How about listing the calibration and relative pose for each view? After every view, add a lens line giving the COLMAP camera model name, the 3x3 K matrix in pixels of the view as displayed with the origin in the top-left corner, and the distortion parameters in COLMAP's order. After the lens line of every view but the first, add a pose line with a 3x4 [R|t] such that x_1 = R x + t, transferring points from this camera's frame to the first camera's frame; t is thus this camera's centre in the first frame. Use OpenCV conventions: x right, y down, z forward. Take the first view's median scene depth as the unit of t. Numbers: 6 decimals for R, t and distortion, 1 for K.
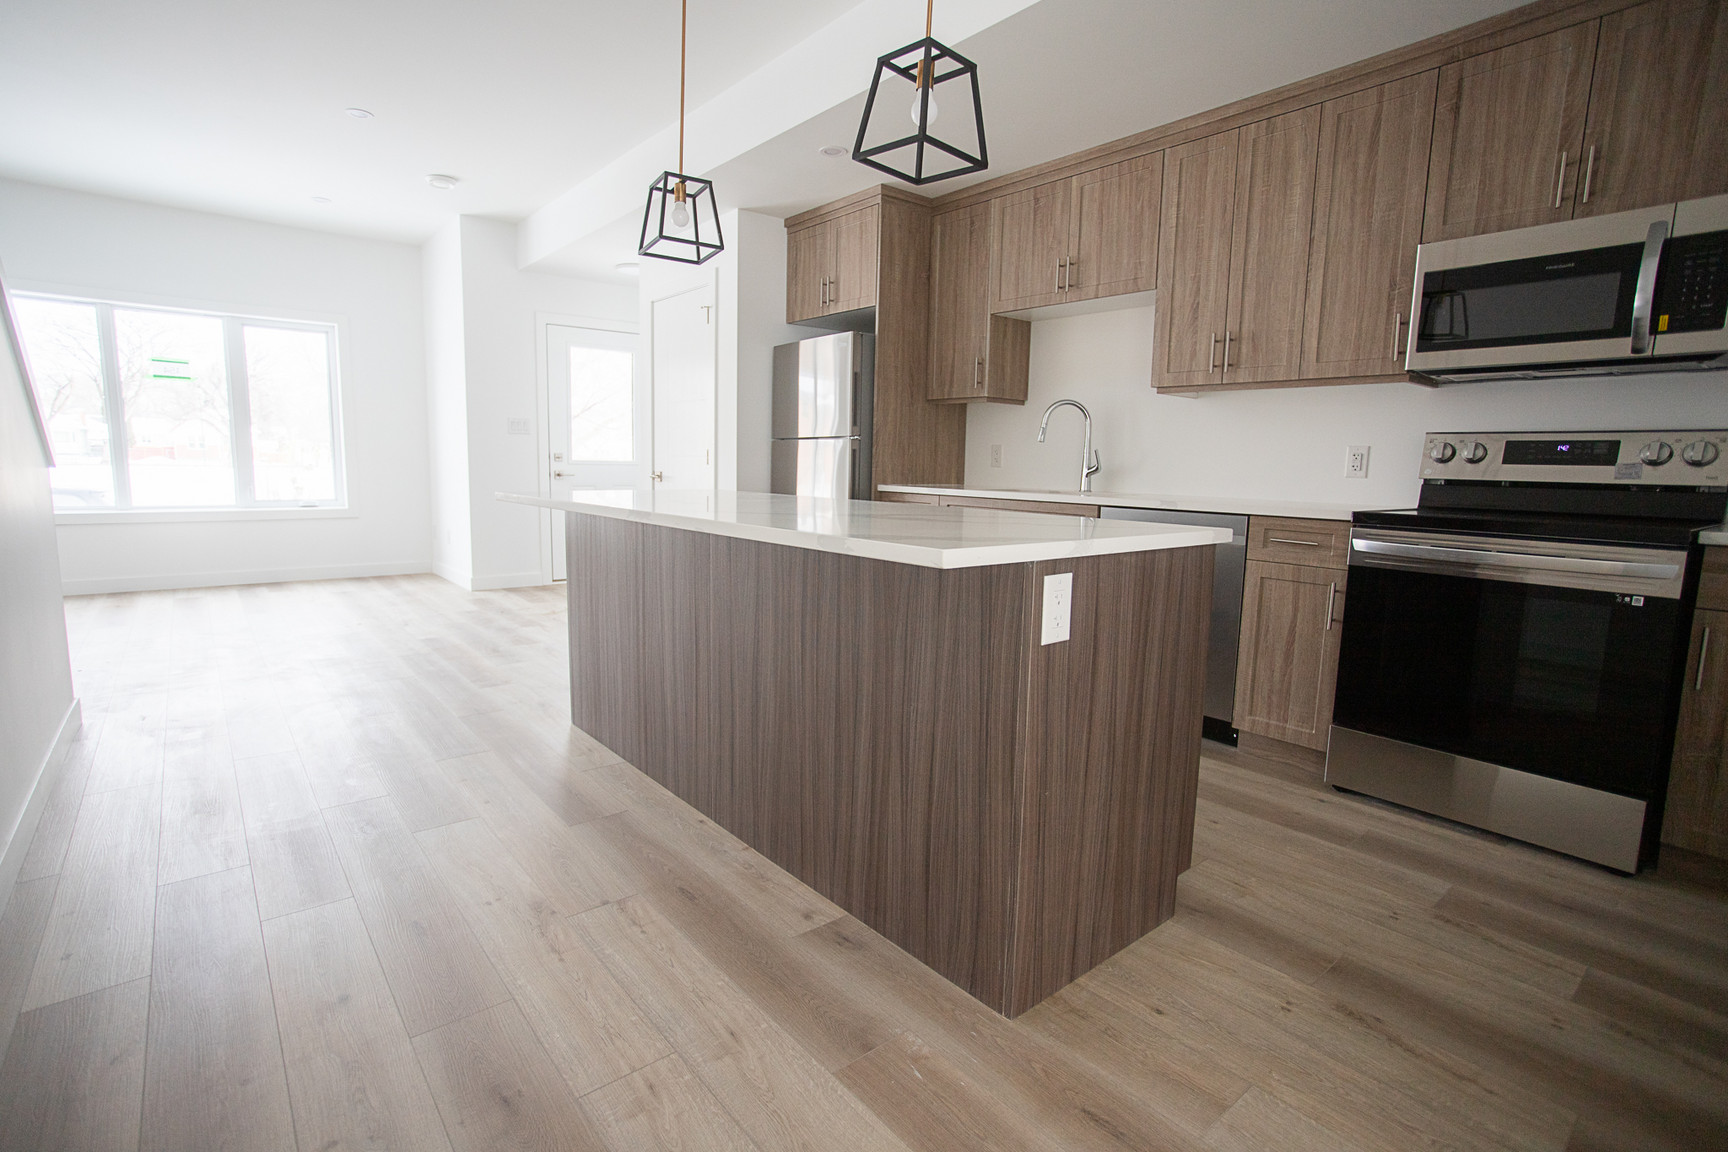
lens RADIAL K [[828.8, 0, 864.0], [0, 828.8, 576.0], [0, 0, 1]] dist [-0.045586, 0.029378]
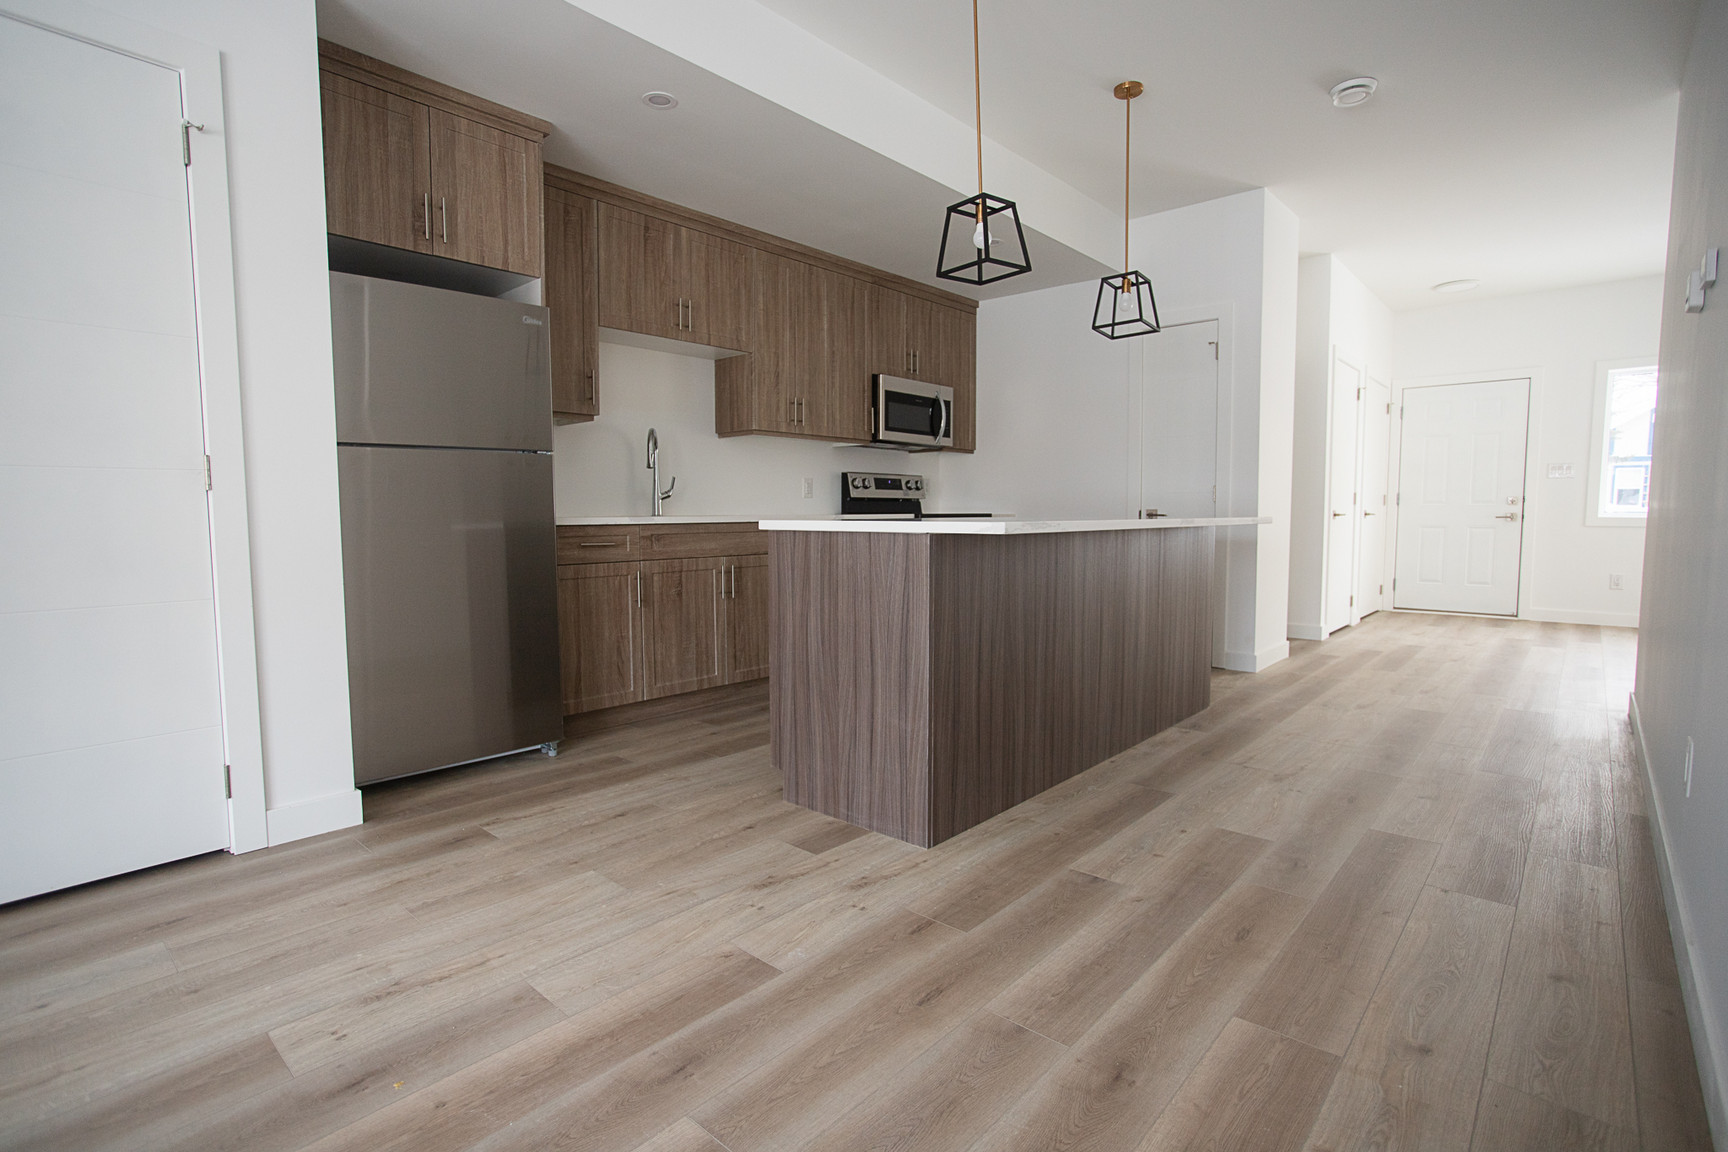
lens RADIAL K [[828.8, 0, 864.0], [0, 828.8, 576.0], [0, 0, 1]] dist [-0.045586, 0.029378]
pose [[-0.146228, -0.098563, 0.984329, -1.191231], [0.135563, 0.983641, 0.118632, -0.169473], [-0.979918, 0.150786, -0.130474, 1.294164]]
